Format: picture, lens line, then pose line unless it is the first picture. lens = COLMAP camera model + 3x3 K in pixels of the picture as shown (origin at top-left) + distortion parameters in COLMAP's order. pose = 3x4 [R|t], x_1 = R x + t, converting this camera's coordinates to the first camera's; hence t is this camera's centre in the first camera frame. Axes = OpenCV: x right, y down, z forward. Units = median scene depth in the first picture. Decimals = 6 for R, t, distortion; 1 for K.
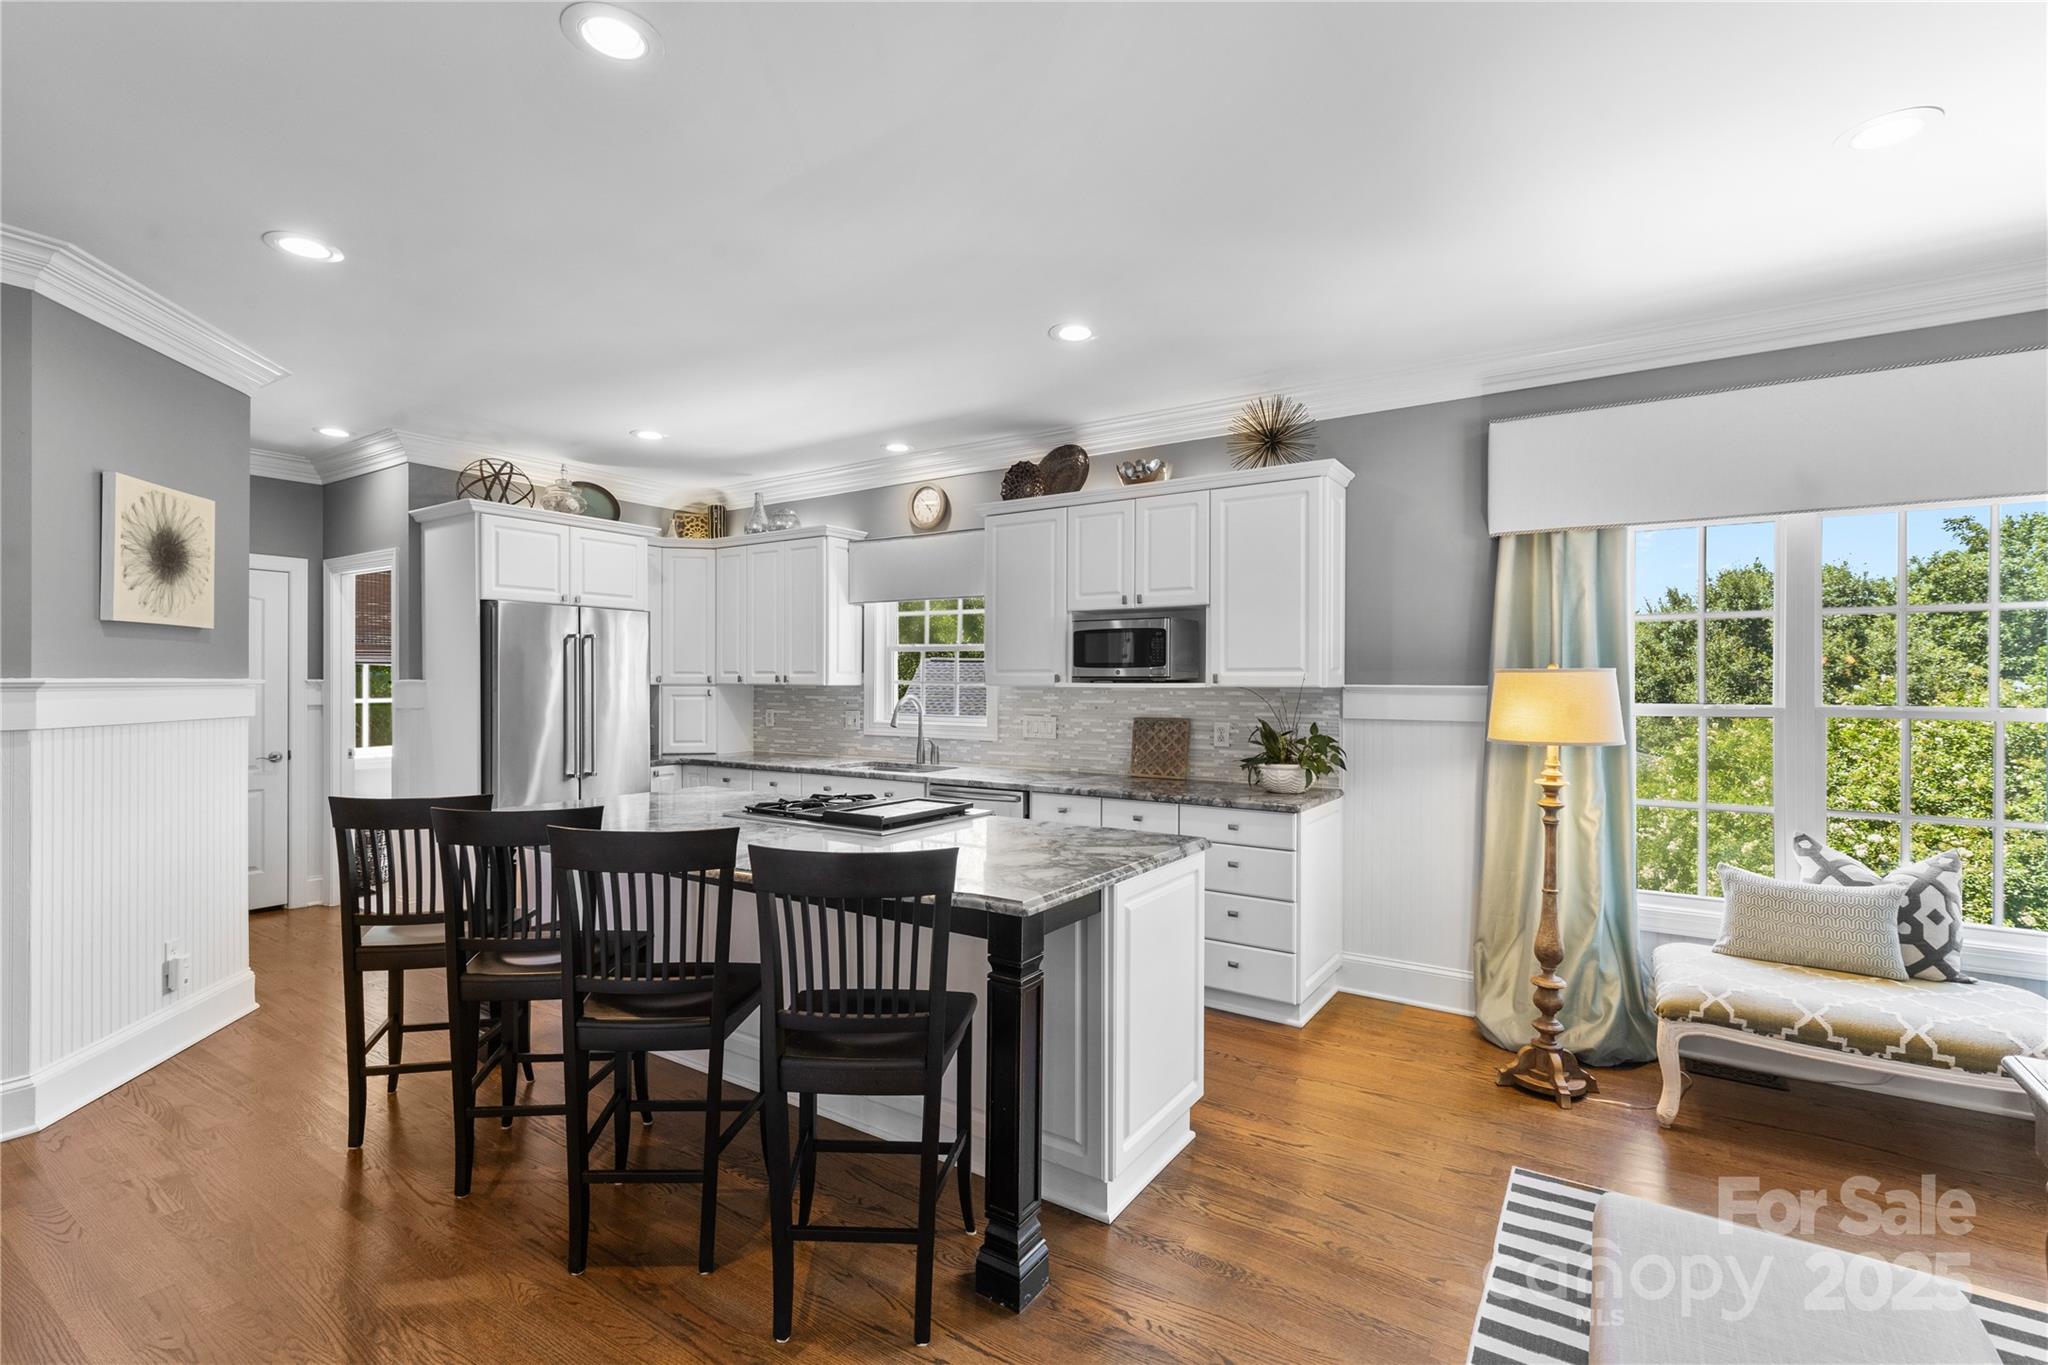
lens RADIAL K [[918.3, 0, 1022.6], [0, 918.3, 681.8], [0, 0, 1]] dist [0.008783, 0.000174]
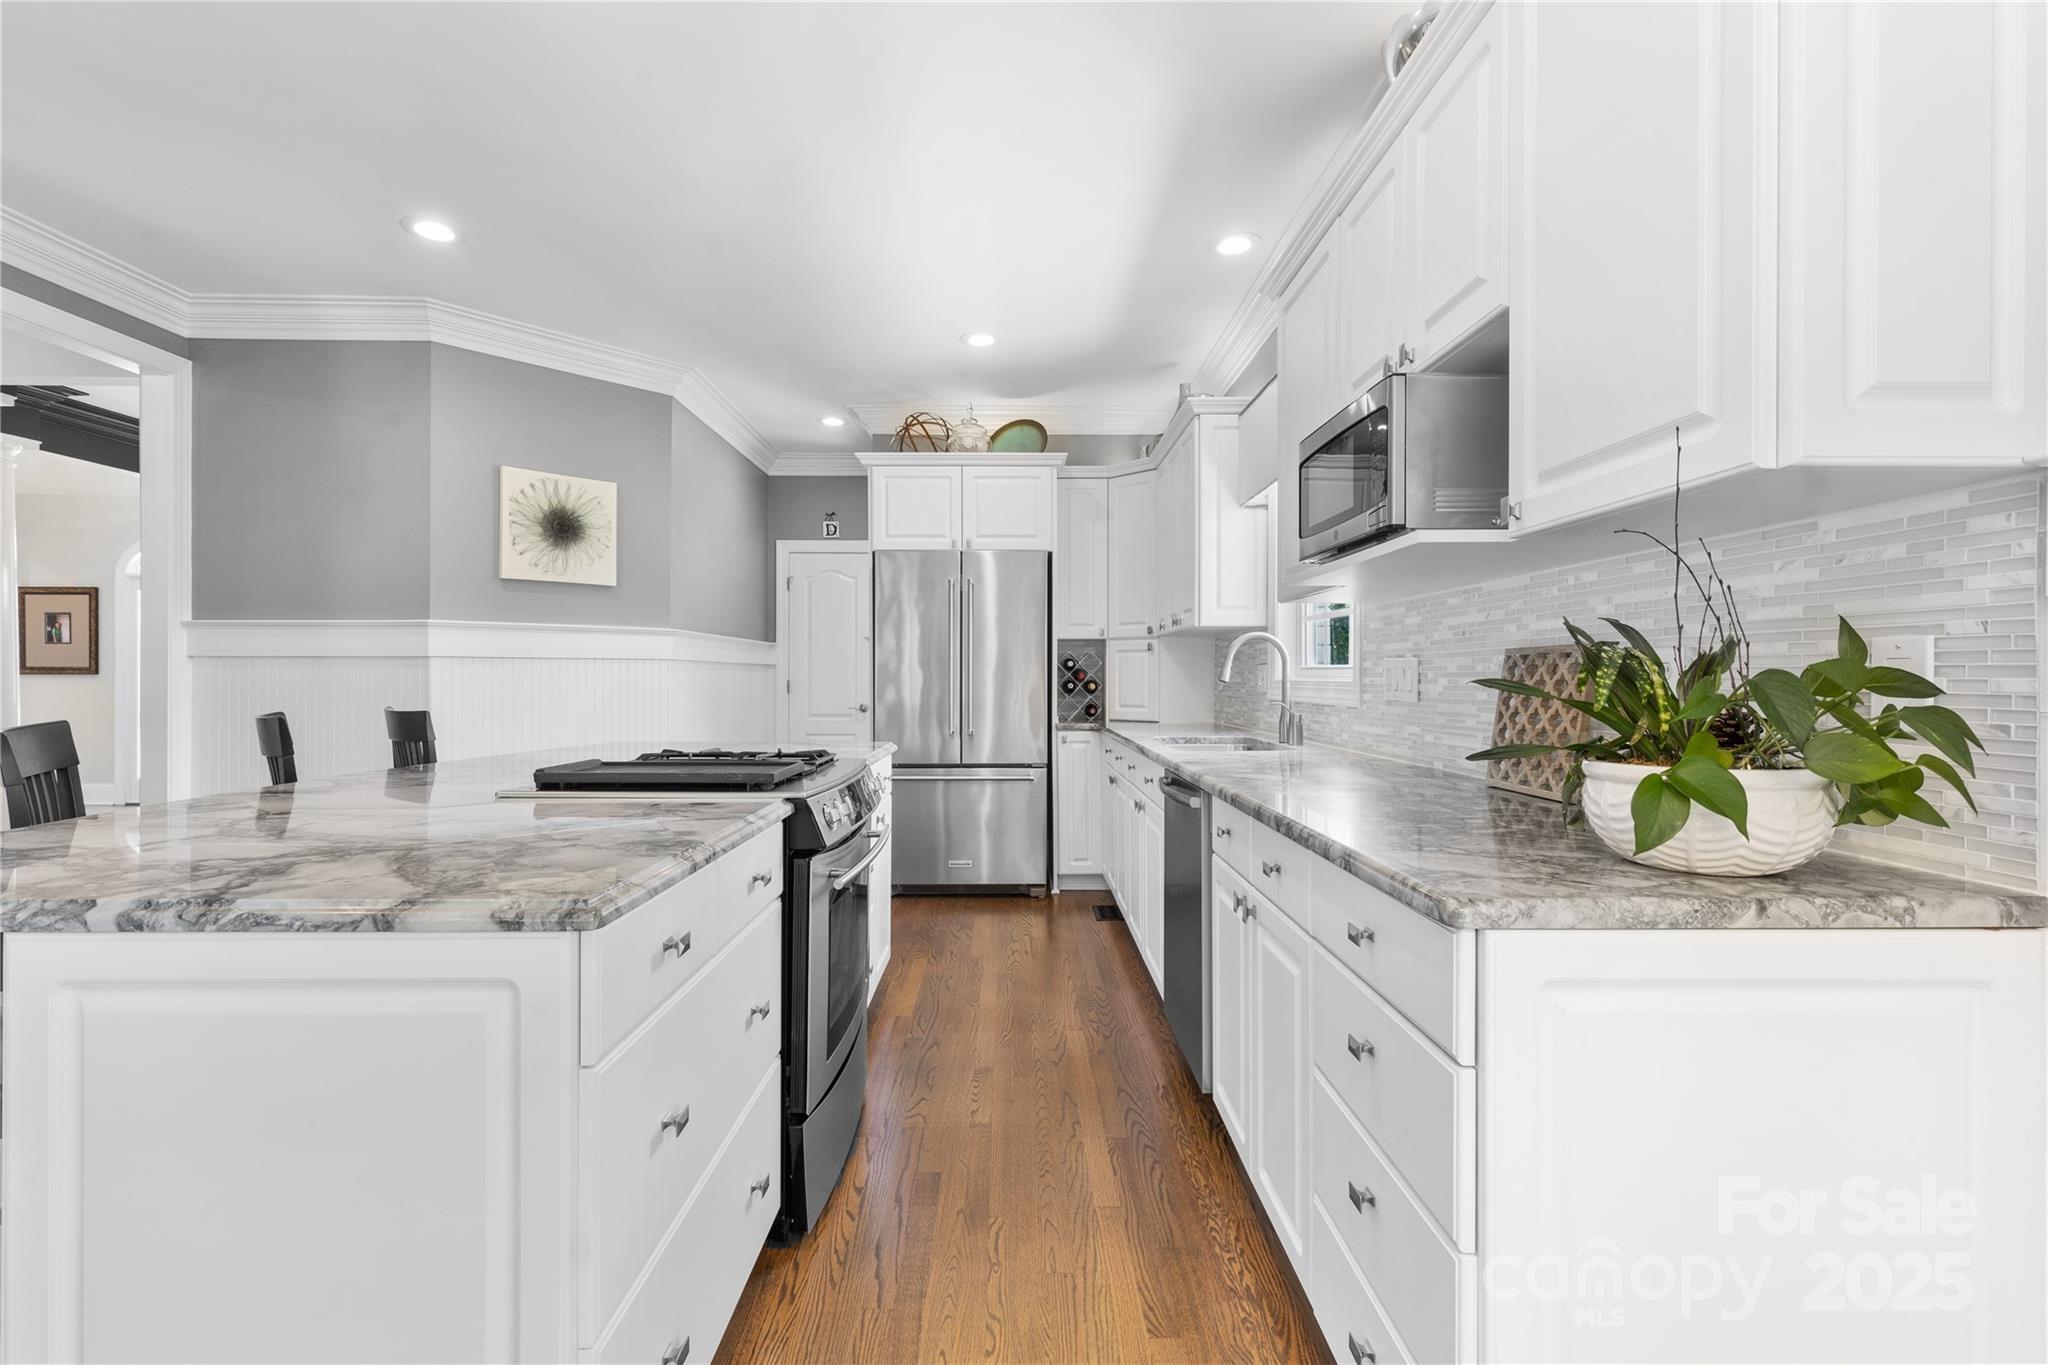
lens RADIAL K [[918.3, 0, 1018.4], [0, 918.3, 679.1], [0, 0, 1]] dist [0.008783, 0.000174]
pose [[0.560273, -0.001040, -0.828307, 0.365588], [0.000524, 0.999999, -0.000901, 0.055714], [0.828308, 0.000071, 0.560273, 0.604802]]
